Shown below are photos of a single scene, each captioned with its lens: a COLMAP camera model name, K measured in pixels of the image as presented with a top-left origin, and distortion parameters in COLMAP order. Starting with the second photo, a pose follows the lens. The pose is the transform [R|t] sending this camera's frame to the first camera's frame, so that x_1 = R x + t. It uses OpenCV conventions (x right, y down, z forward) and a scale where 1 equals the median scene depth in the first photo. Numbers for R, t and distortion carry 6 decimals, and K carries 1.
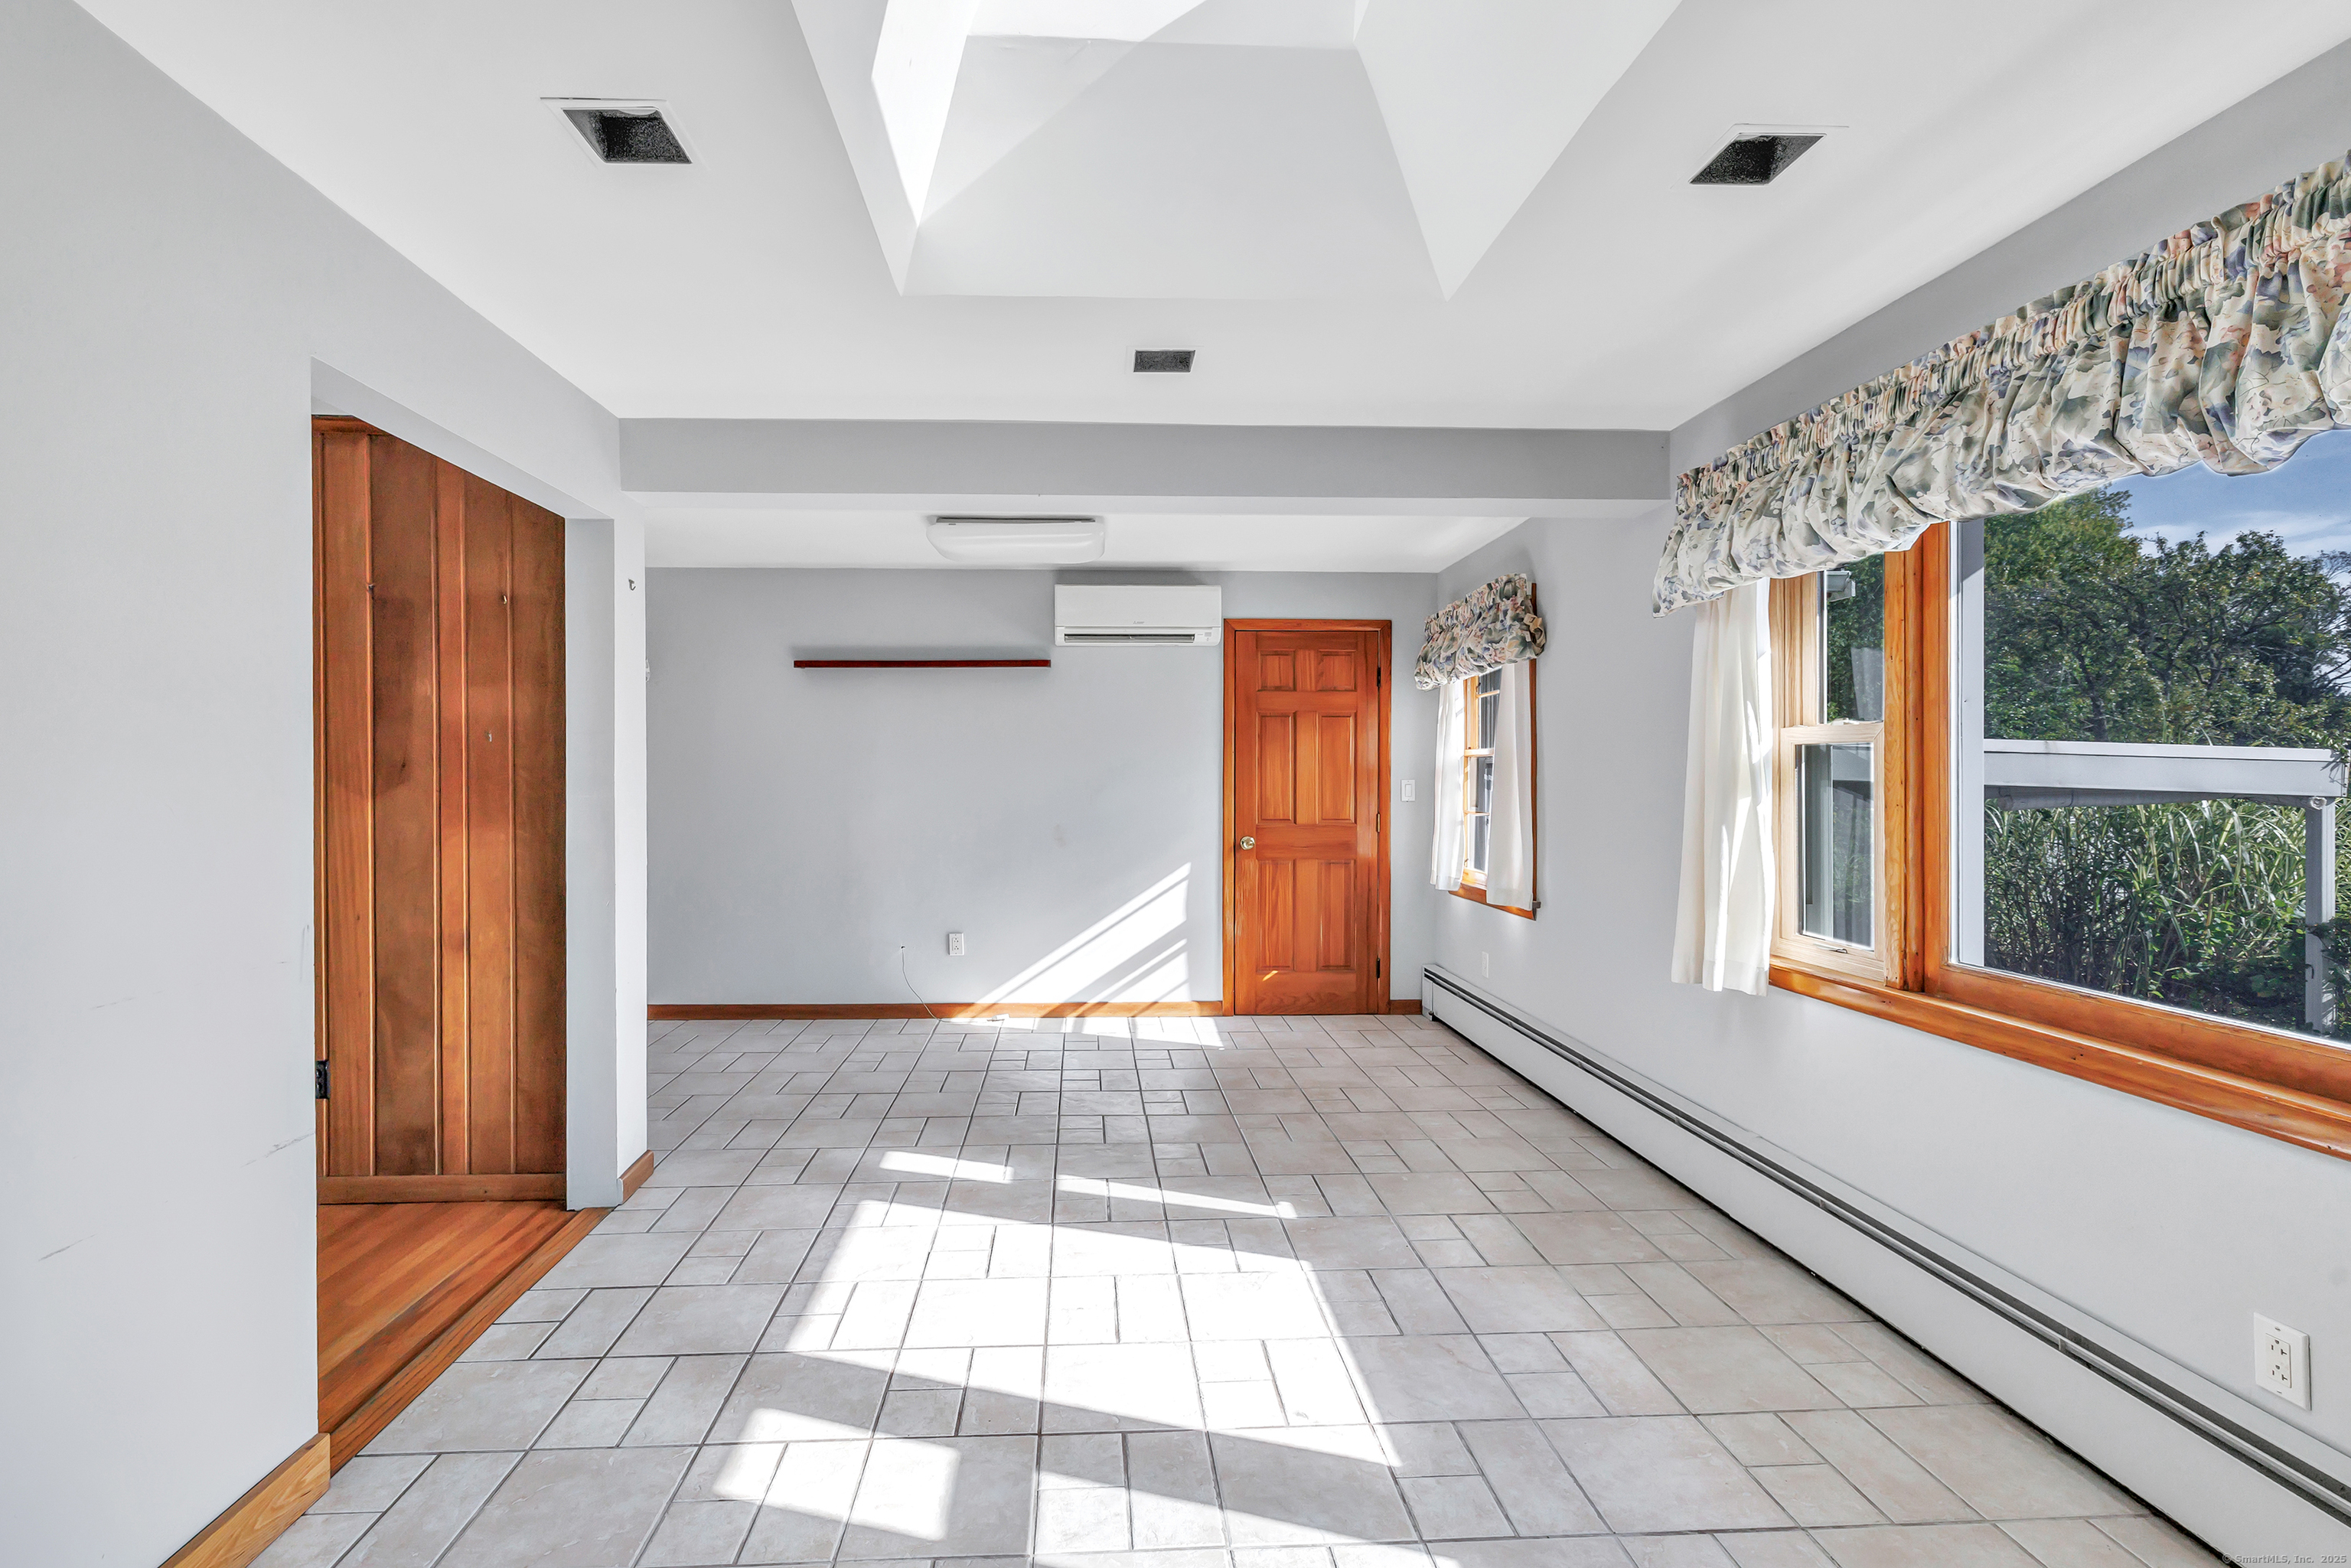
lens RADIAL K [[1086.9, 0, 1128.4], [0, 1086.9, 780.2], [0, 0, 1]] dist [0.000279, 0.000256]
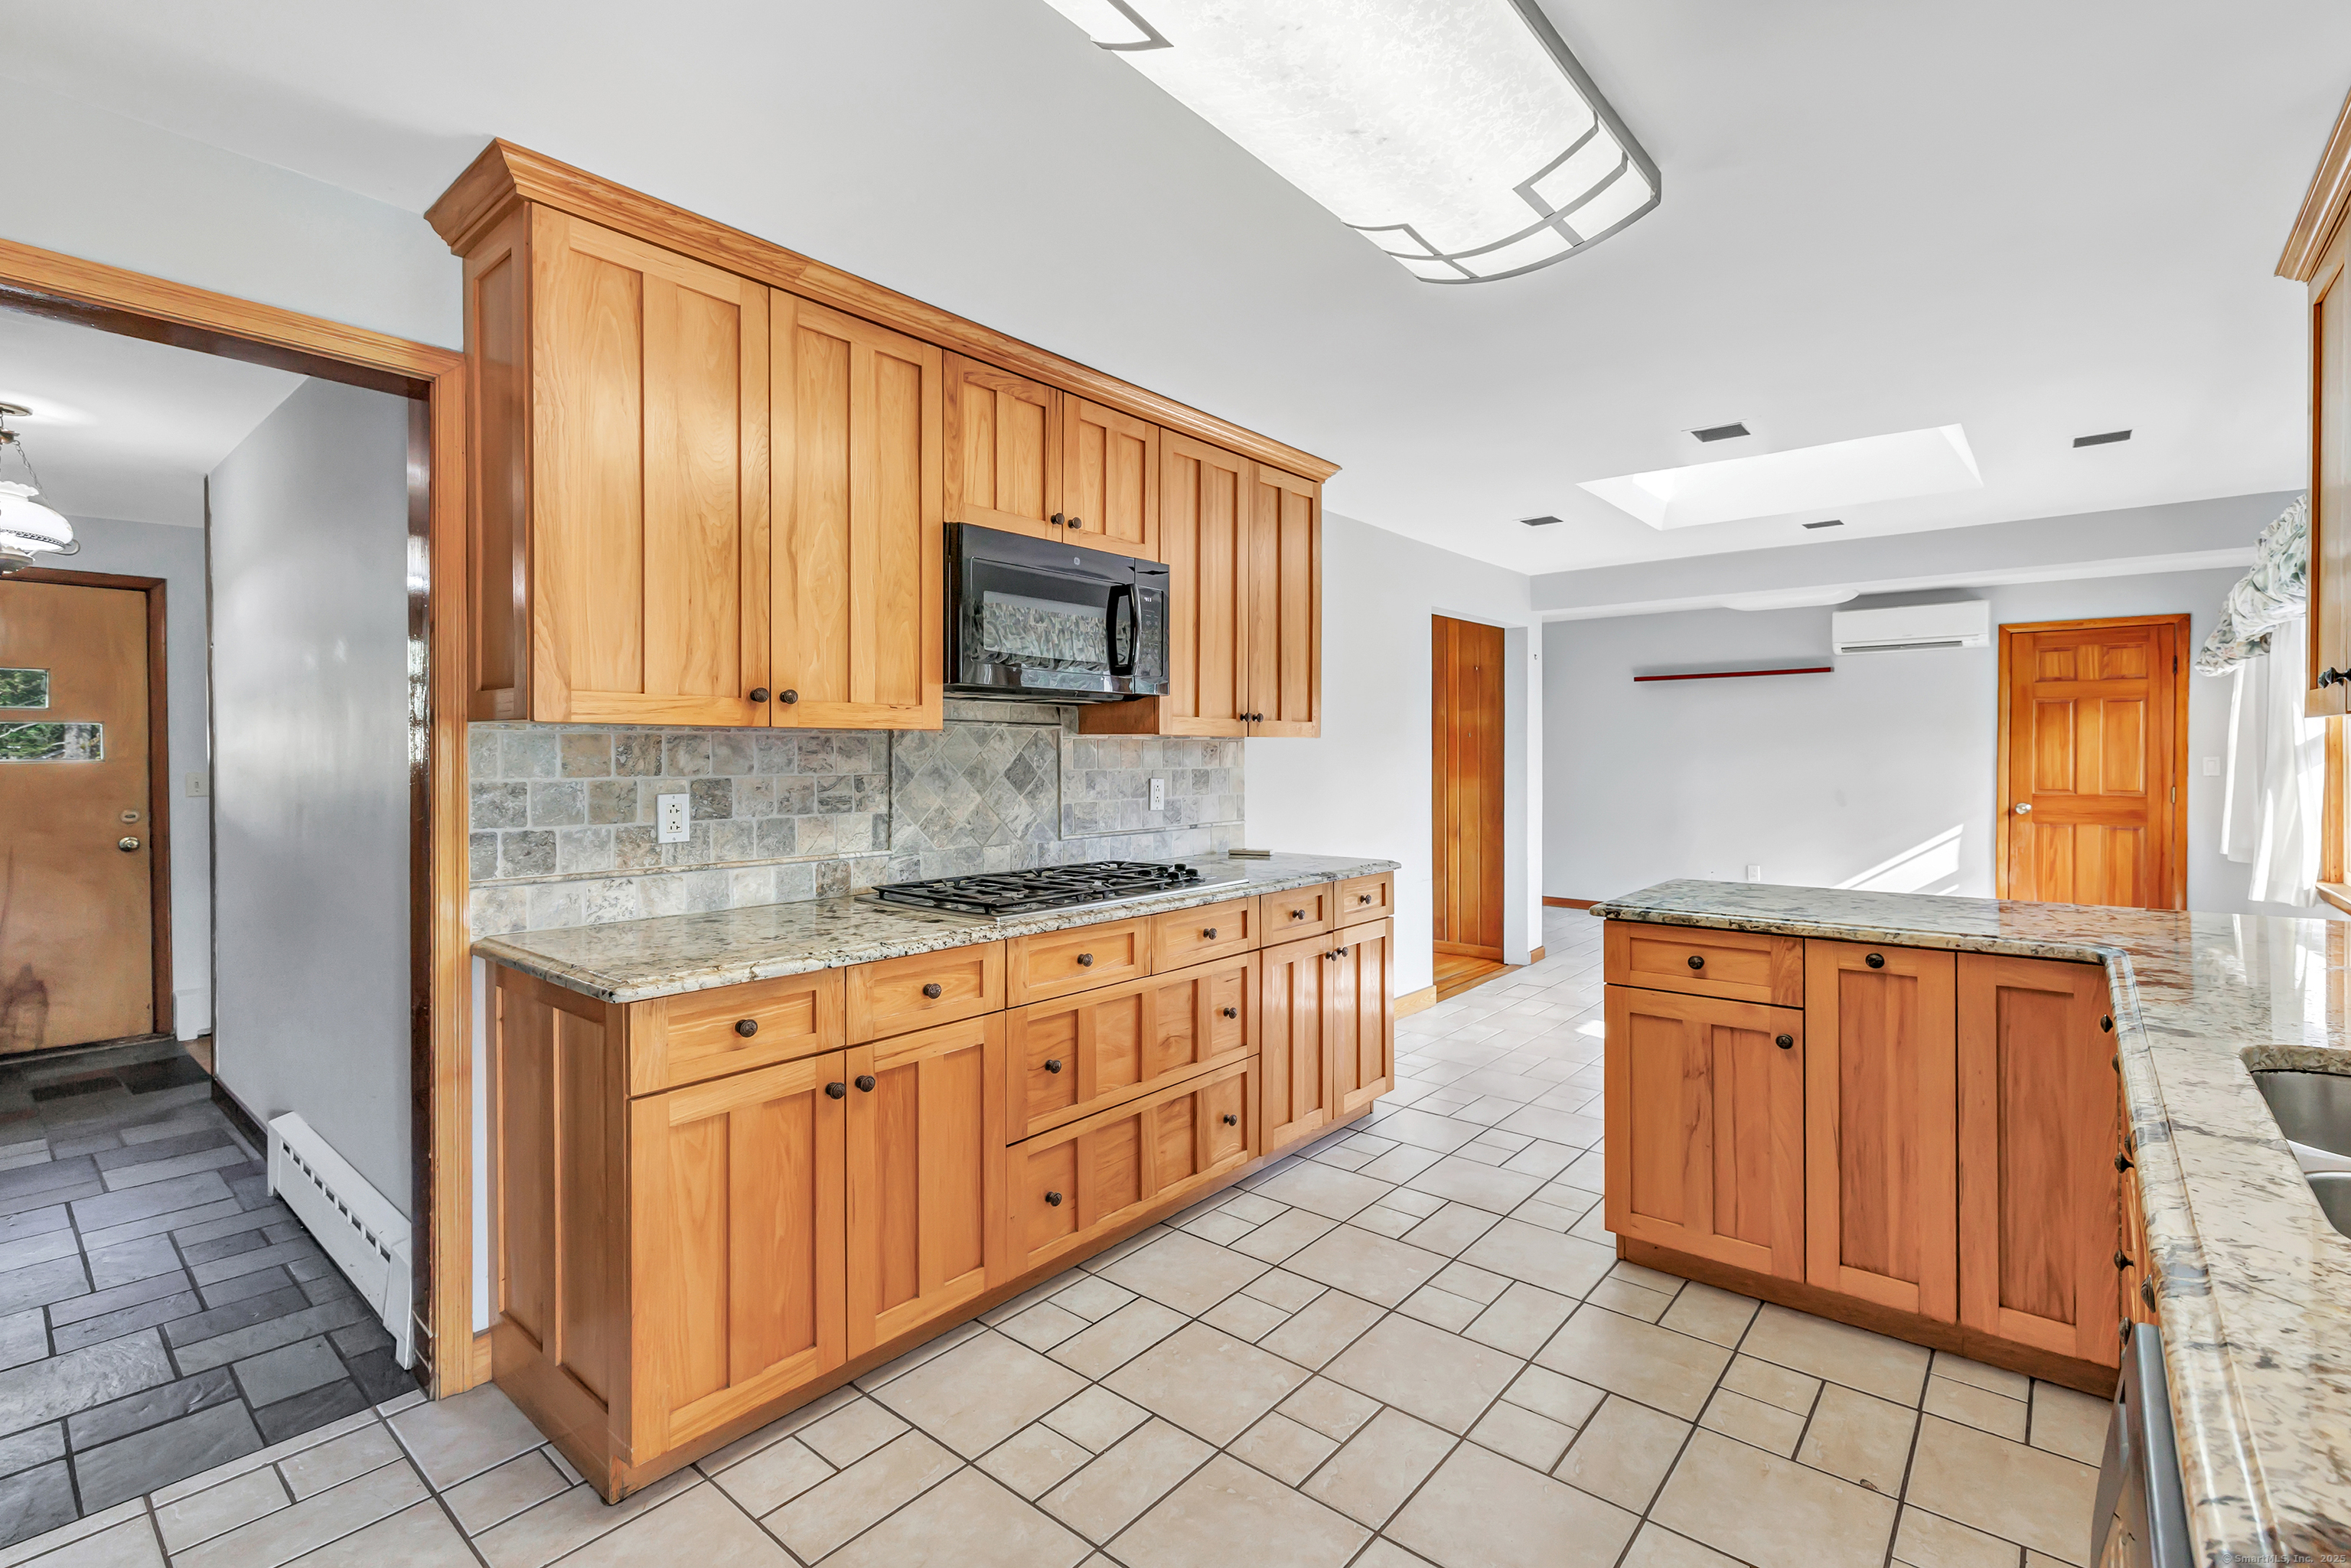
lens RADIAL K [[1047.4, 0, 1171.5], [0, 1047.4, 759.4], [0, 0, 1]] dist [-0.000308, 0.000335]
pose [[0.732664, 0.004755, -0.680574, 0.271937], [-0.002549, 0.999988, 0.004243, 0.000785], [0.680586, -0.001374, 0.732667, -0.648105]]
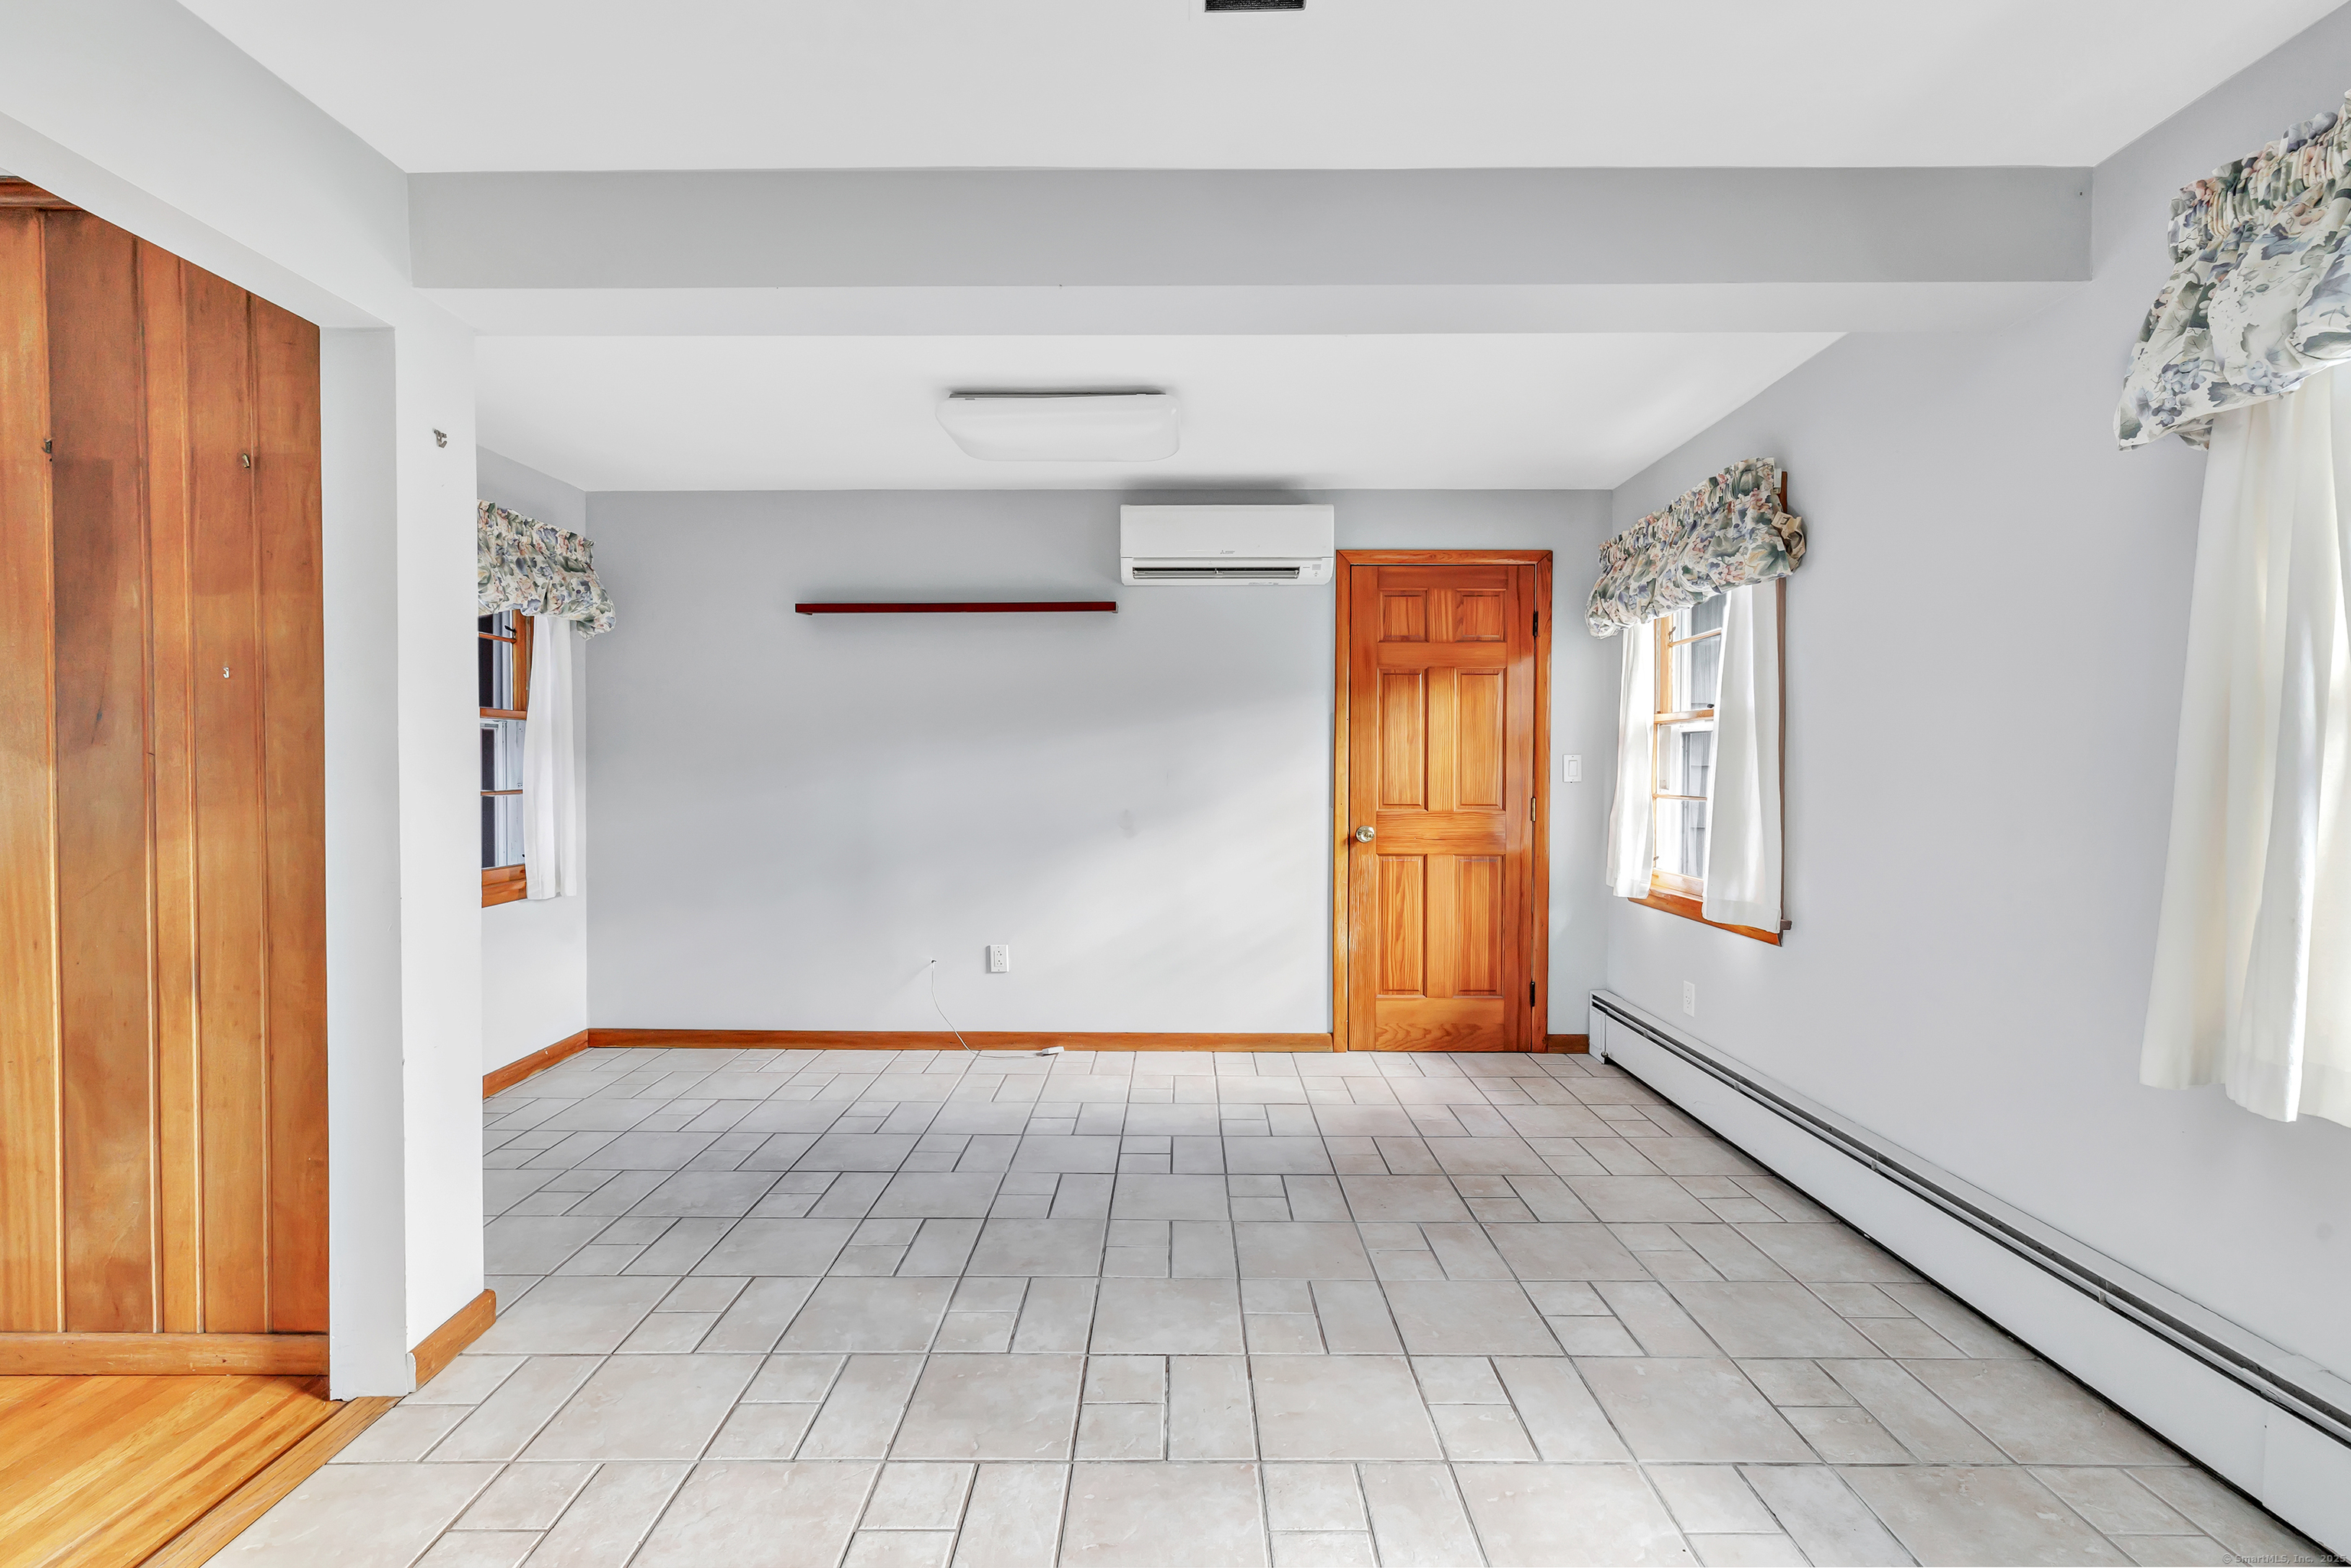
lens RADIAL K [[1070.1, 0, 1167.1], [0, 1070.1, 779.3], [0, 0, 1]] dist [-0.000218, 0.000010]
pose [[0.998531, 0.002536, -0.054123, 0.009995], [-0.001985, 0.999946, 0.010227, 0.013182], [0.054146, -0.010105, 0.998482, 0.281668]]
